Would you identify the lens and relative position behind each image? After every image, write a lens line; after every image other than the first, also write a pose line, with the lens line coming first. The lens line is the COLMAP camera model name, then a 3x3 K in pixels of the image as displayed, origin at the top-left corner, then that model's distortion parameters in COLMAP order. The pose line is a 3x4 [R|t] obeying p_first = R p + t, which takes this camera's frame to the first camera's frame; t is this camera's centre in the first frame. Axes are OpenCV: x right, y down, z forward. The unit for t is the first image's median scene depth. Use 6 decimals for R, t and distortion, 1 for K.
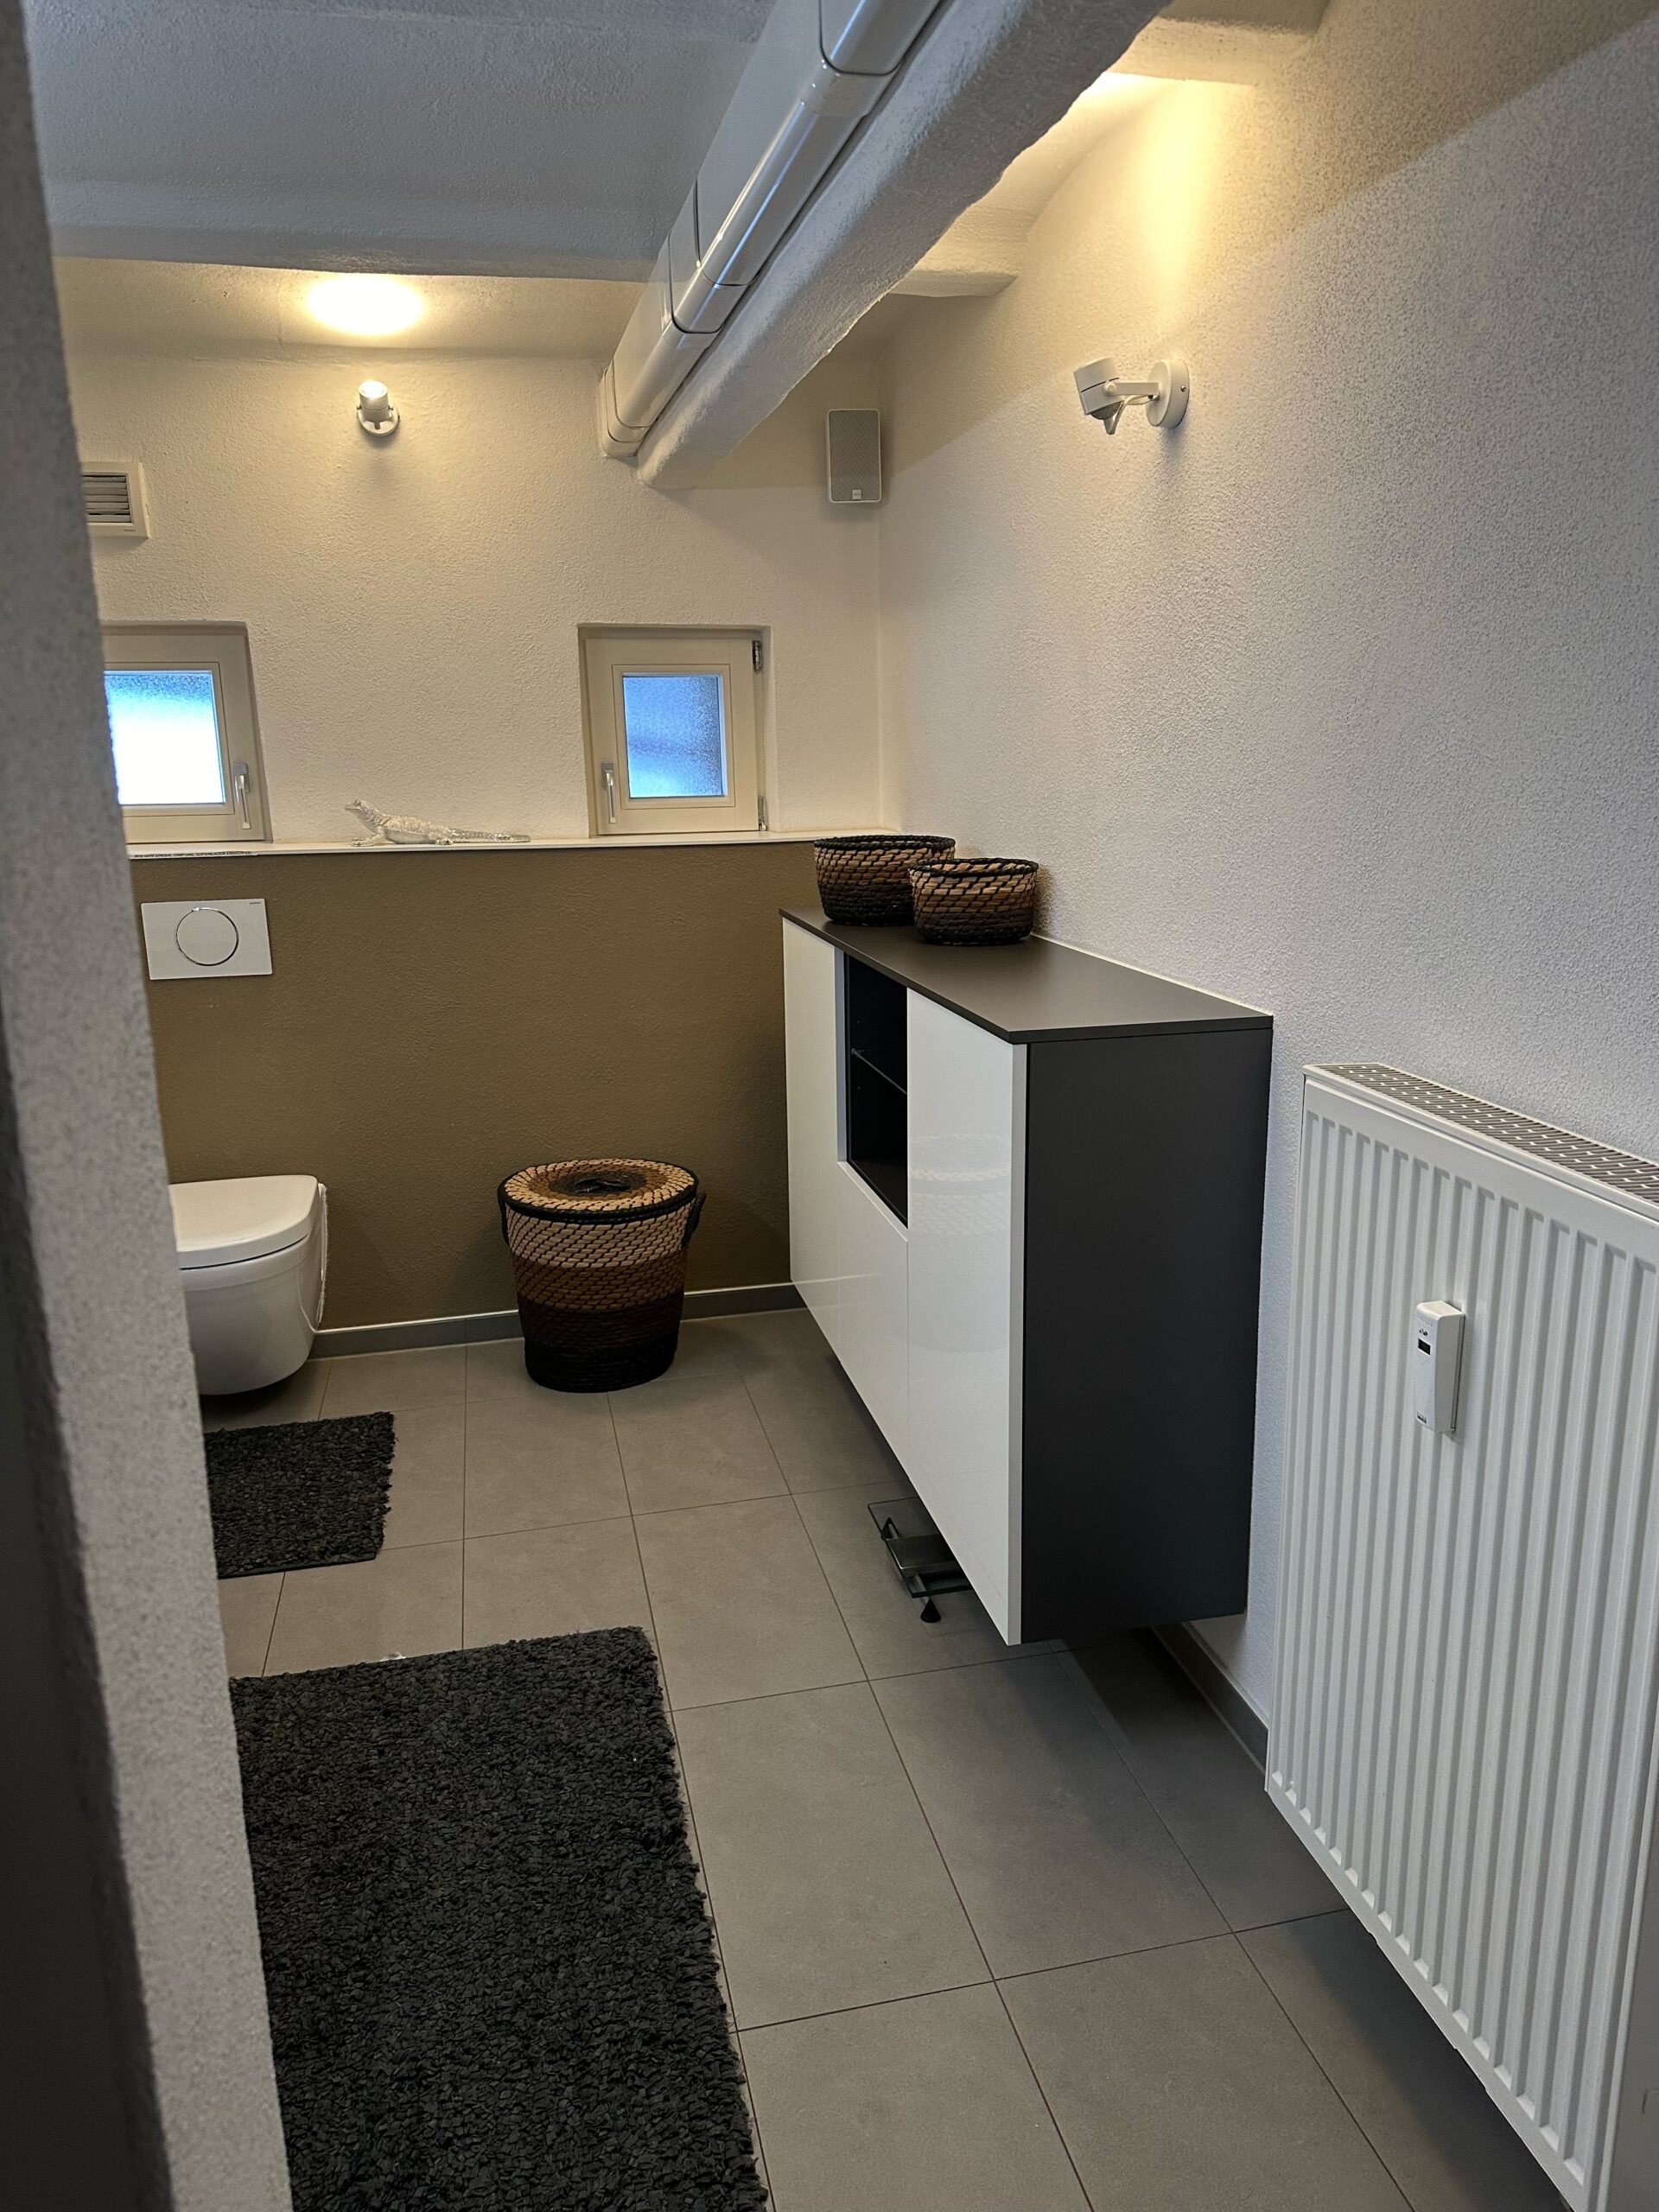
lens RADIAL K [[1576.2, 0, 821.5], [0, 1576.2, 1095.6], [0, 0, 1]] dist [0.071342, -0.028868]
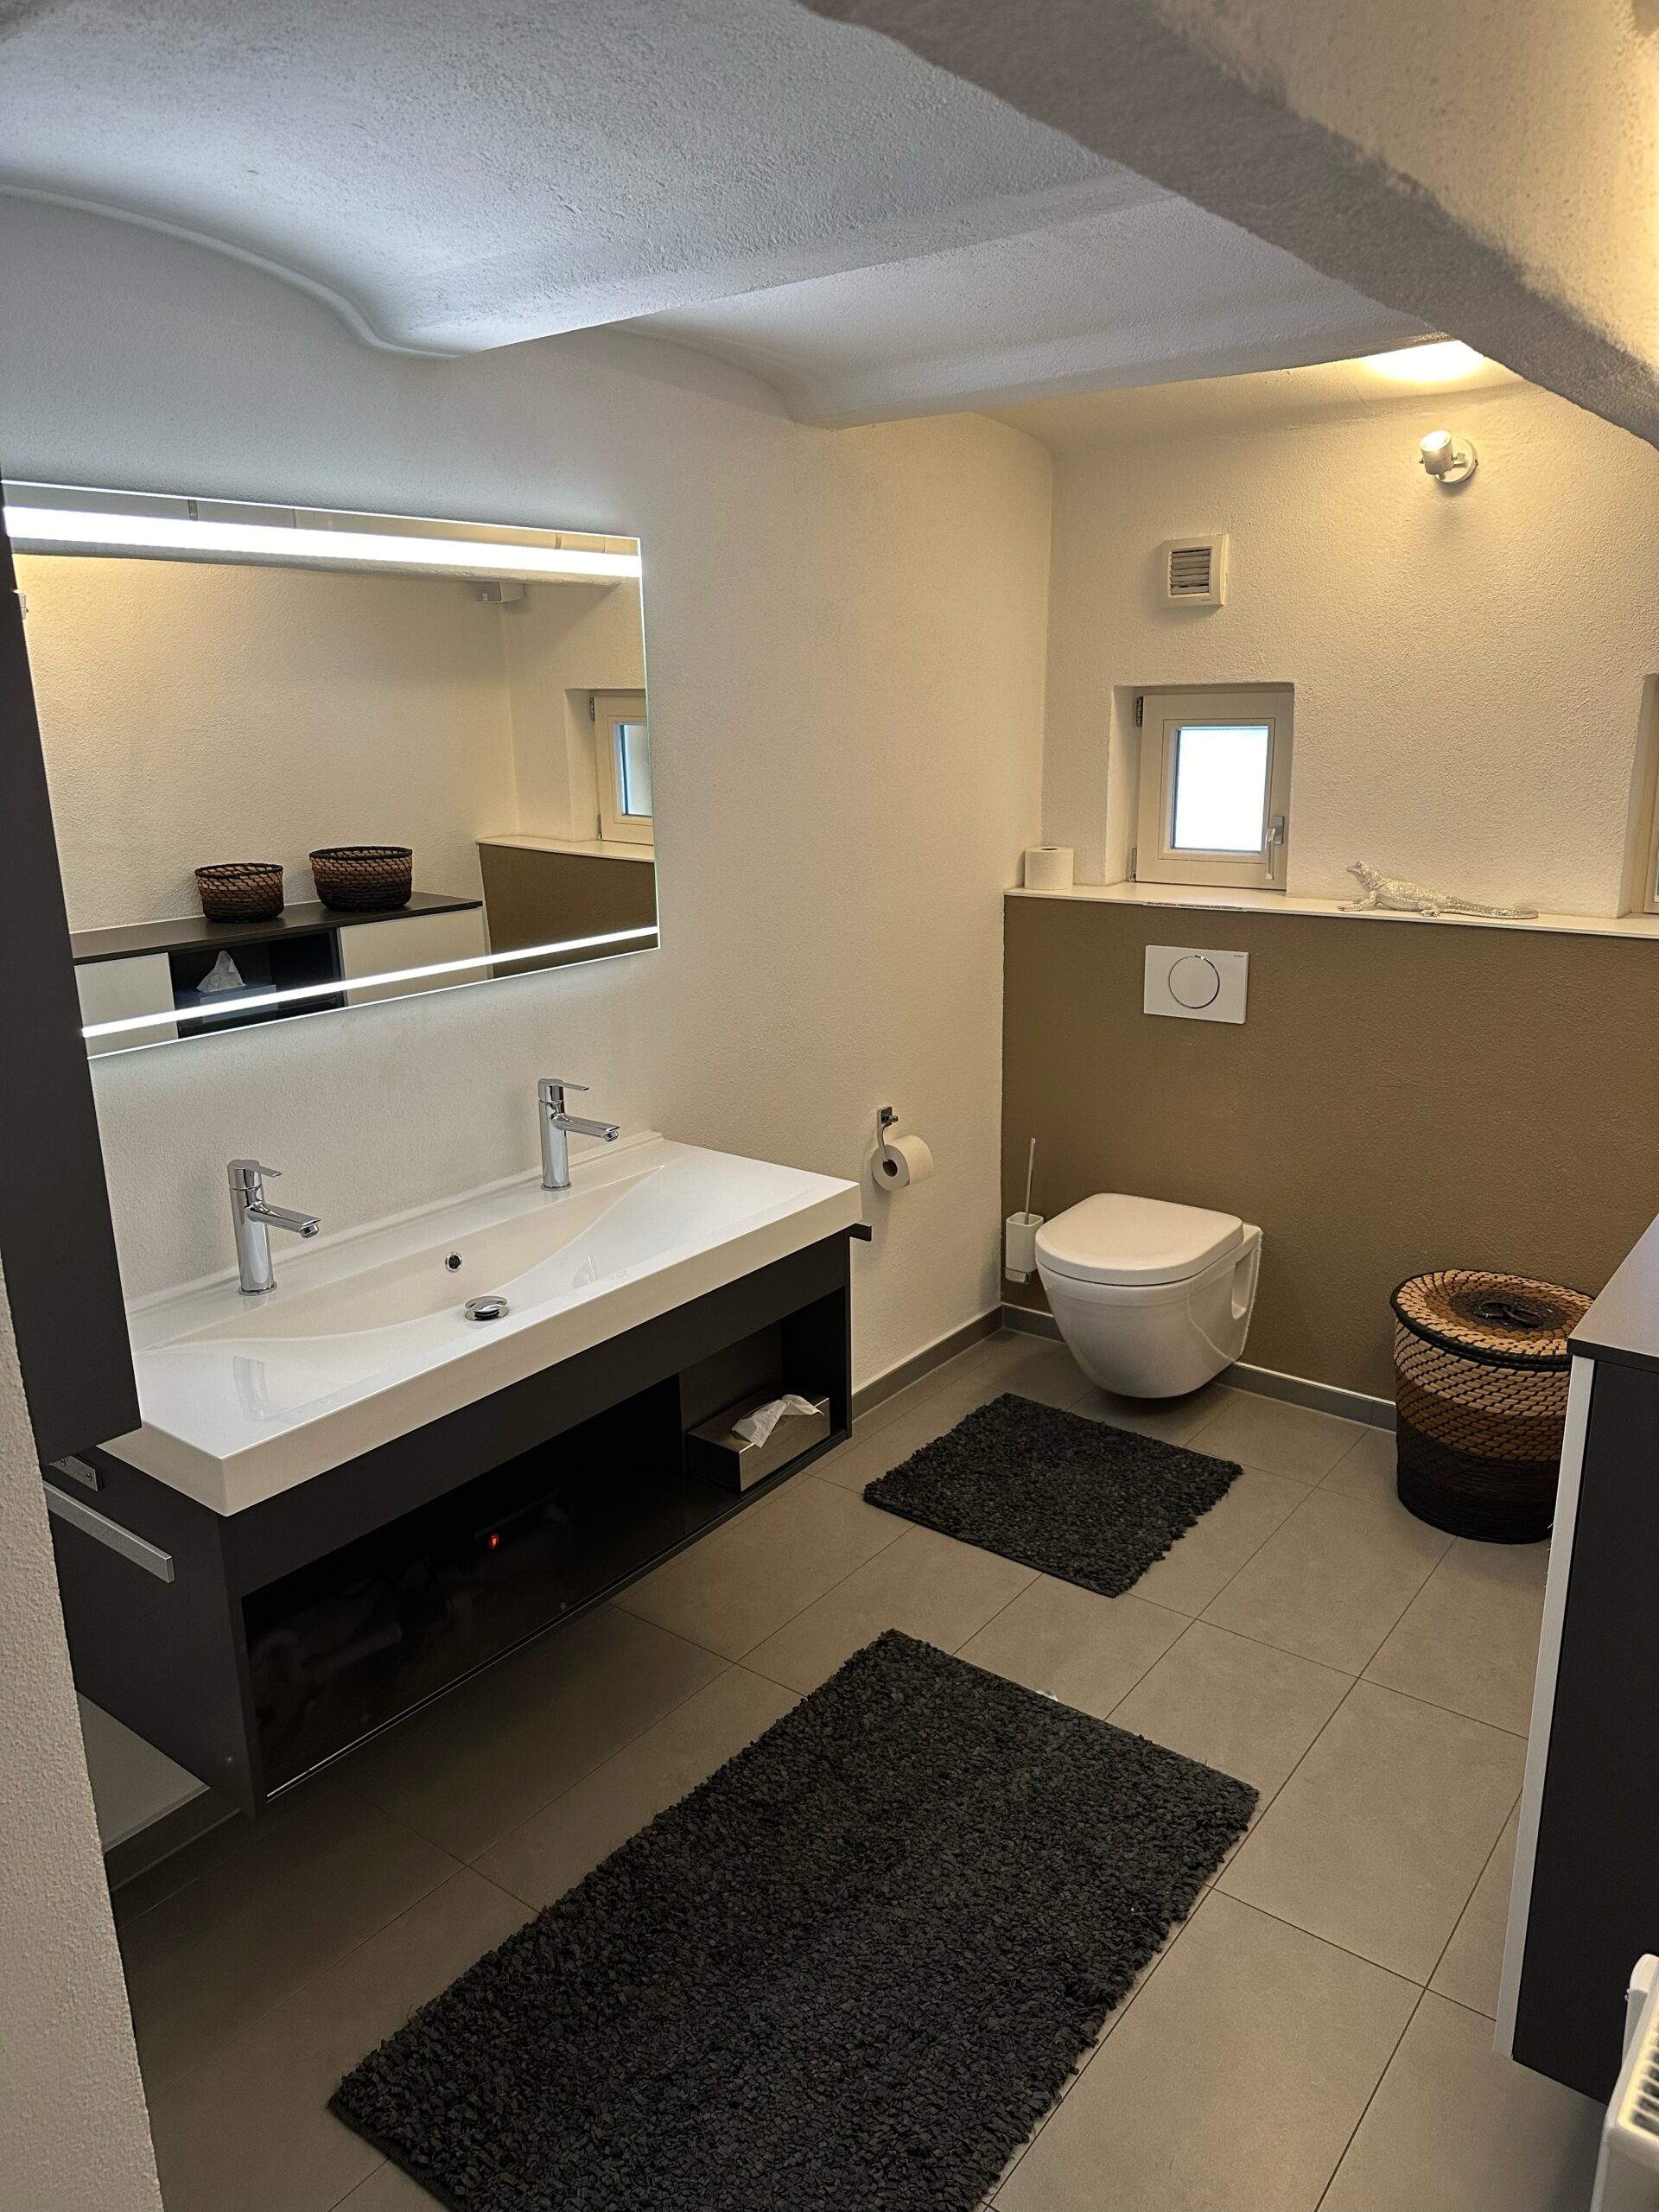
lens RADIAL K [[1576.2, 0, 830.1], [0, 1576.2, 1116.6], [0, 0, 1]] dist [0.071342, -0.028868]
pose [[0.656598, 0.211829, -0.723884, 0.290690], [-0.167977, 0.976716, 0.133451, -0.132378], [0.735298, 0.033972, 0.676892, 0.121250]]
